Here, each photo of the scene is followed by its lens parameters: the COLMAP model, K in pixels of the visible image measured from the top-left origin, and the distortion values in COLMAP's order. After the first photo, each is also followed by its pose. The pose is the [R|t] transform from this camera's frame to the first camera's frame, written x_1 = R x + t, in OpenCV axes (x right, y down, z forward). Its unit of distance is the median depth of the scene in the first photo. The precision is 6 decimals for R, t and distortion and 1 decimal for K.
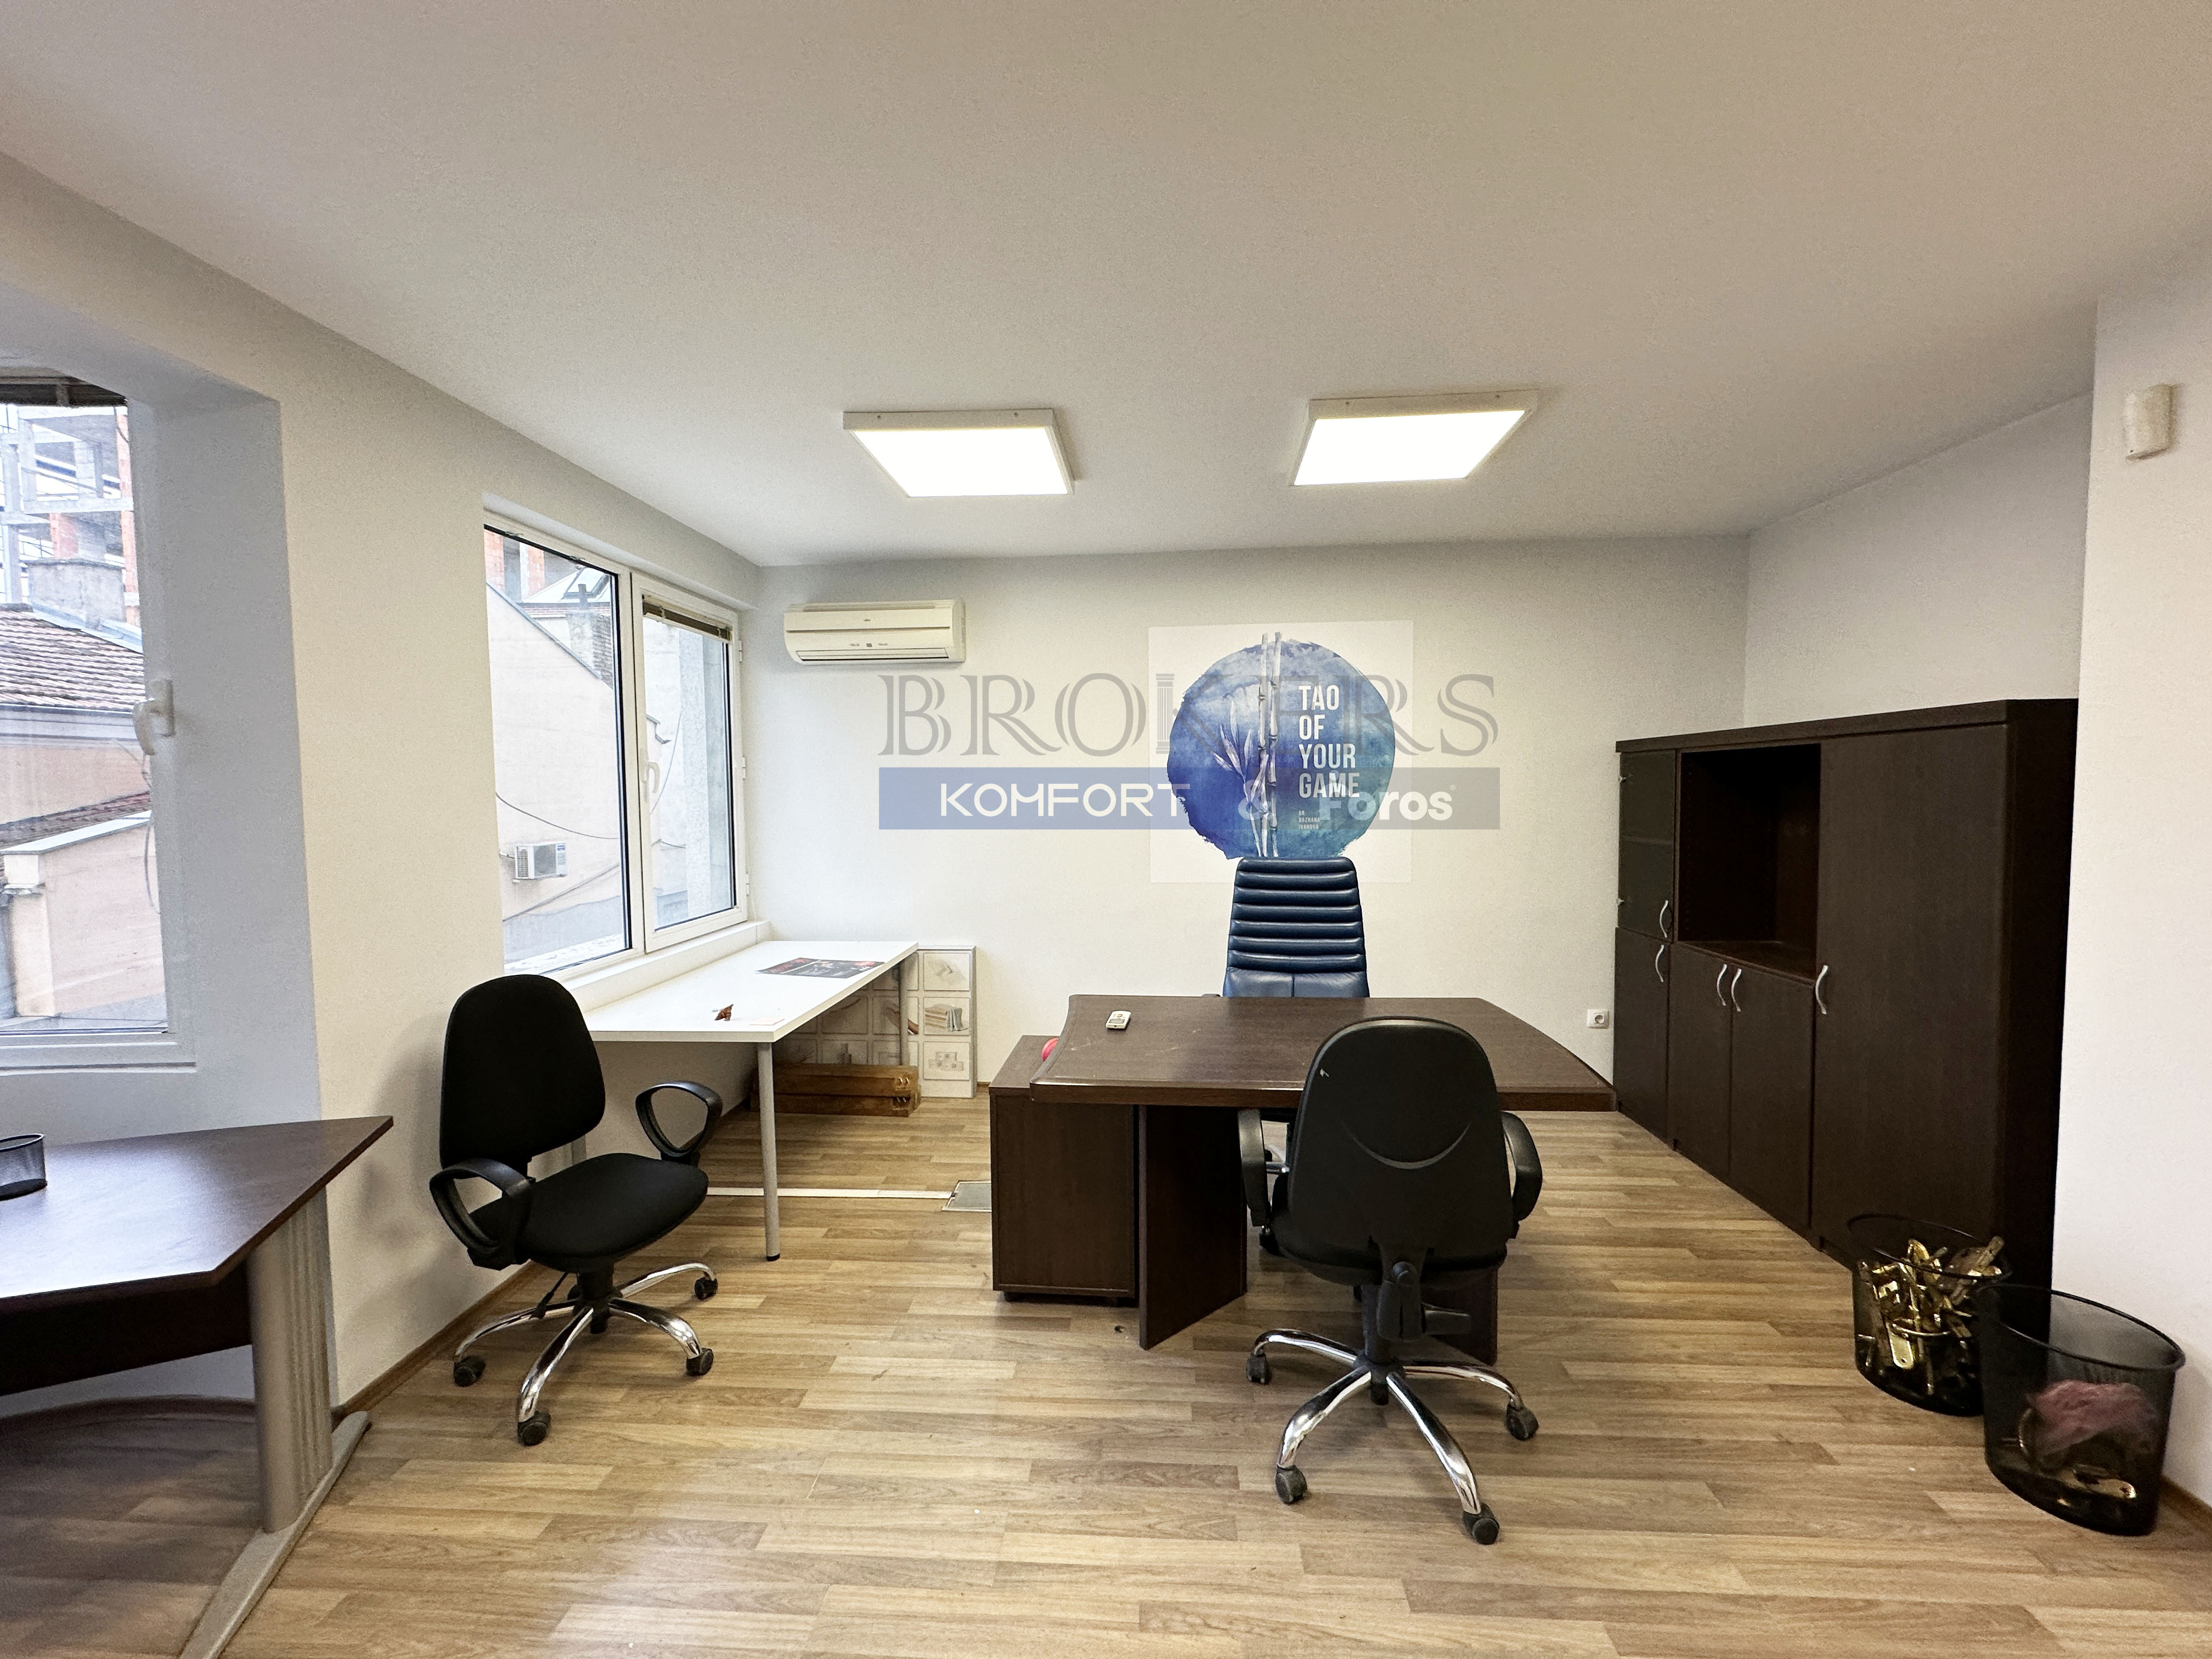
lens RADIAL K [[878.5, 0, 1108.4], [0, 878.5, 832.4], [0, 0, 1]] dist [0.001260, 0.000276]
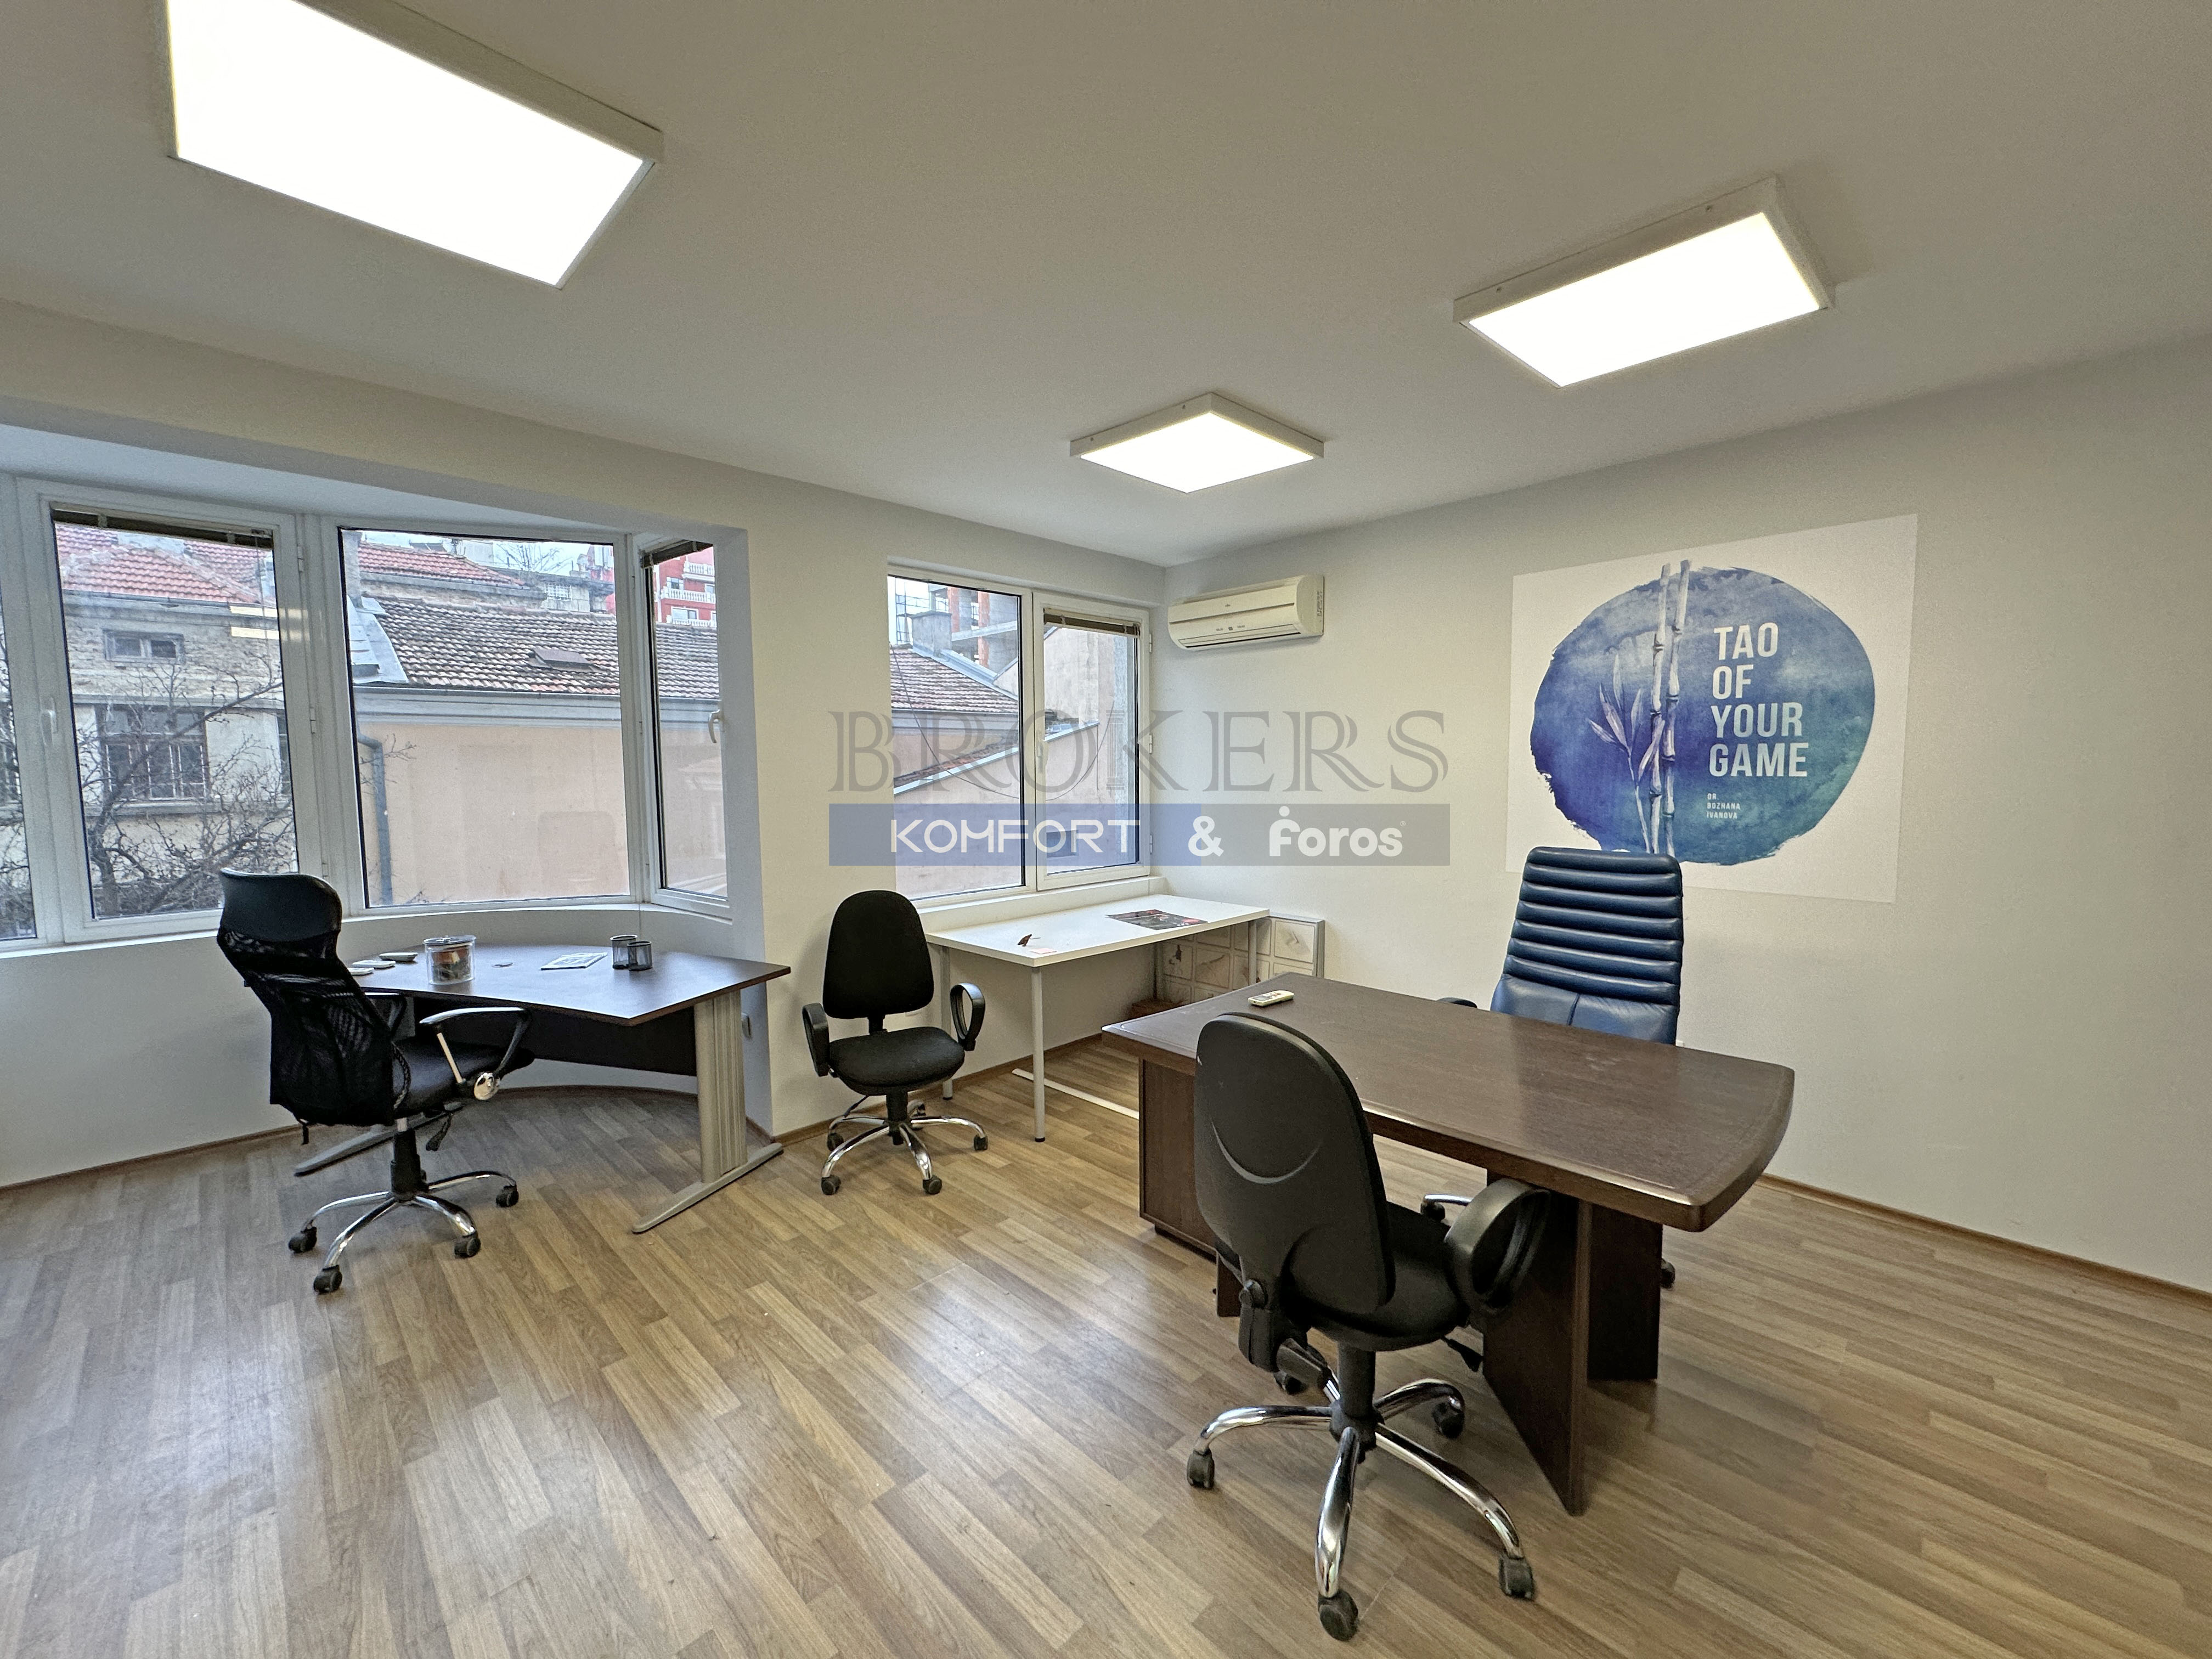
lens RADIAL K [[878.5, 0, 1102.1], [0, 878.5, 832.5], [0, 0, 1]] dist [0.001260, 0.000276]
pose [[0.754389, 0.055725, -0.654059, 0.331661], [-0.034627, 0.998381, 0.045121, -0.007363], [0.655514, -0.011391, 0.755097, 0.084687]]
